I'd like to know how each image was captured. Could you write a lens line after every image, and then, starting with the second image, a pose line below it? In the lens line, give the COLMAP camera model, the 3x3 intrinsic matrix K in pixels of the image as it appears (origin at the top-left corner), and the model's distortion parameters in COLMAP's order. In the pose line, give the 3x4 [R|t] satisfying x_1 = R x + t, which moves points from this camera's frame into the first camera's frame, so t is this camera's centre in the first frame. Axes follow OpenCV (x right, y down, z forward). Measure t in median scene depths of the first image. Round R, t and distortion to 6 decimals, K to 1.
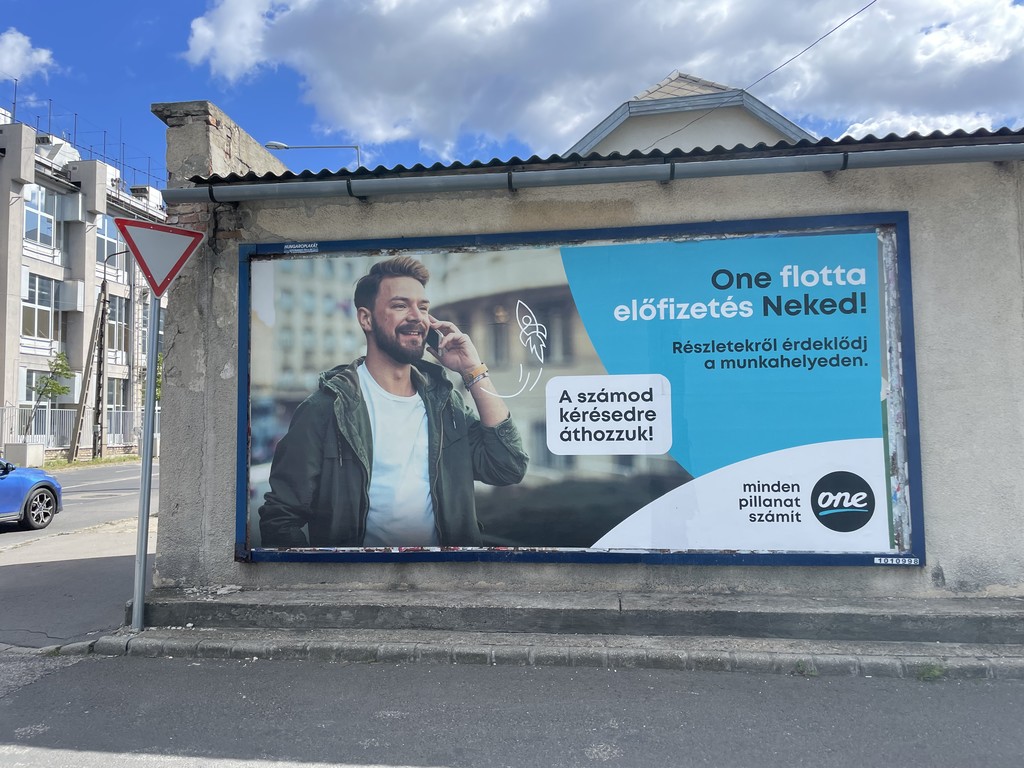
lens RADIAL K [[768.7, 0, 511.8], [0, 768.7, 375.4], [0, 0, 1]] dist [0.078013, -0.103414]
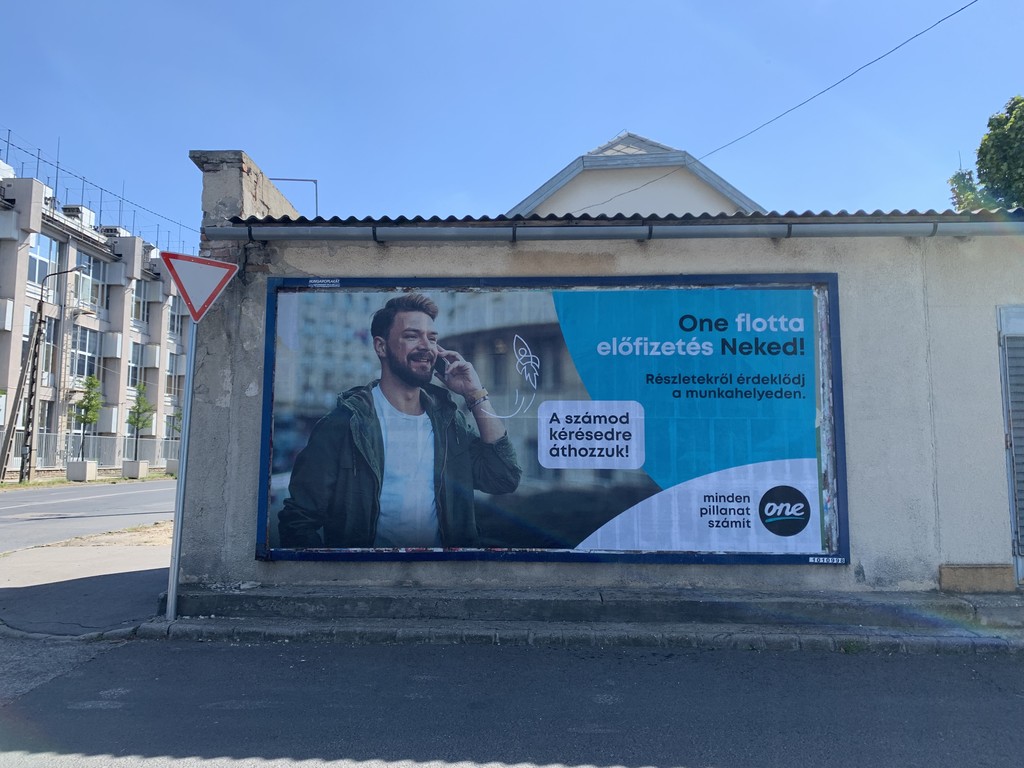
lens RADIAL K [[771.2, 0, 505.8], [0, 771.2, 377.8], [0, 0, 1]] dist [0.022938, -0.011287]
pose [[0.996086, 0.027769, 0.083909, -0.101039], [-0.024361, 0.998847, -0.041378, 0.015542], [-0.084962, 0.039172, 0.995614, -0.150079]]
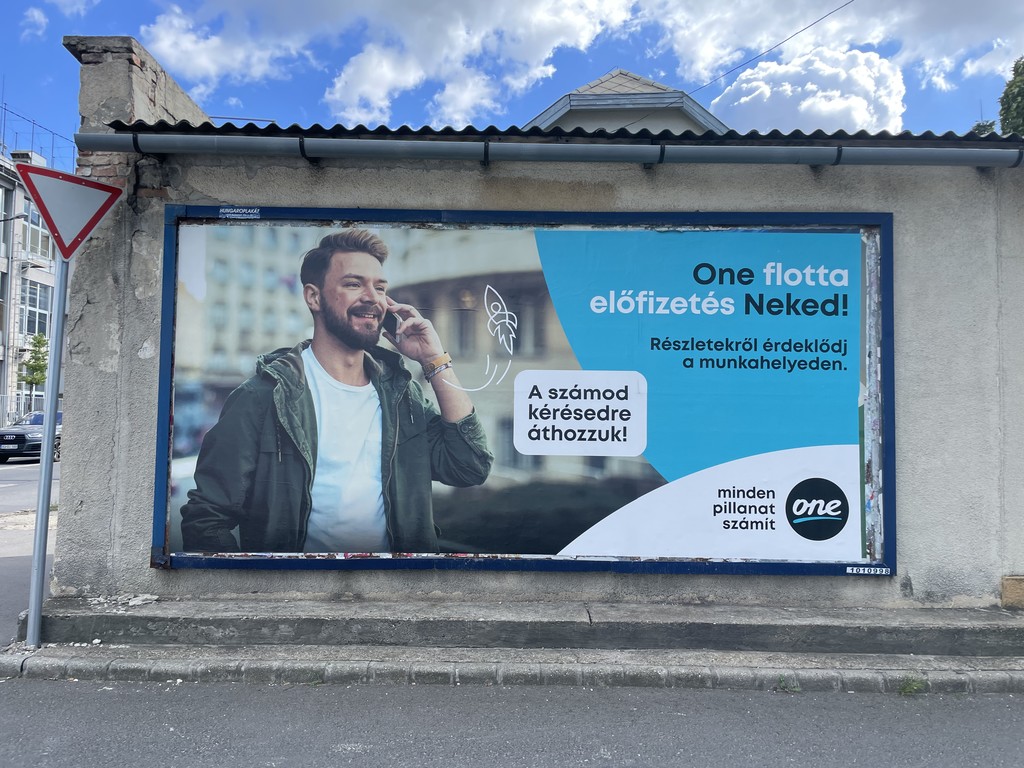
lens RADIAL K [[770.1, 0, 518.3], [0, 770.1, 388.0], [0, 0, 1]] dist [0.074390, -0.097750]
pose [[0.991055, 0.034018, 0.129044, -0.068166], [-0.036343, 0.999216, 0.015708, 0.008852], [-0.128409, -0.020257, 0.991514, 0.083131]]
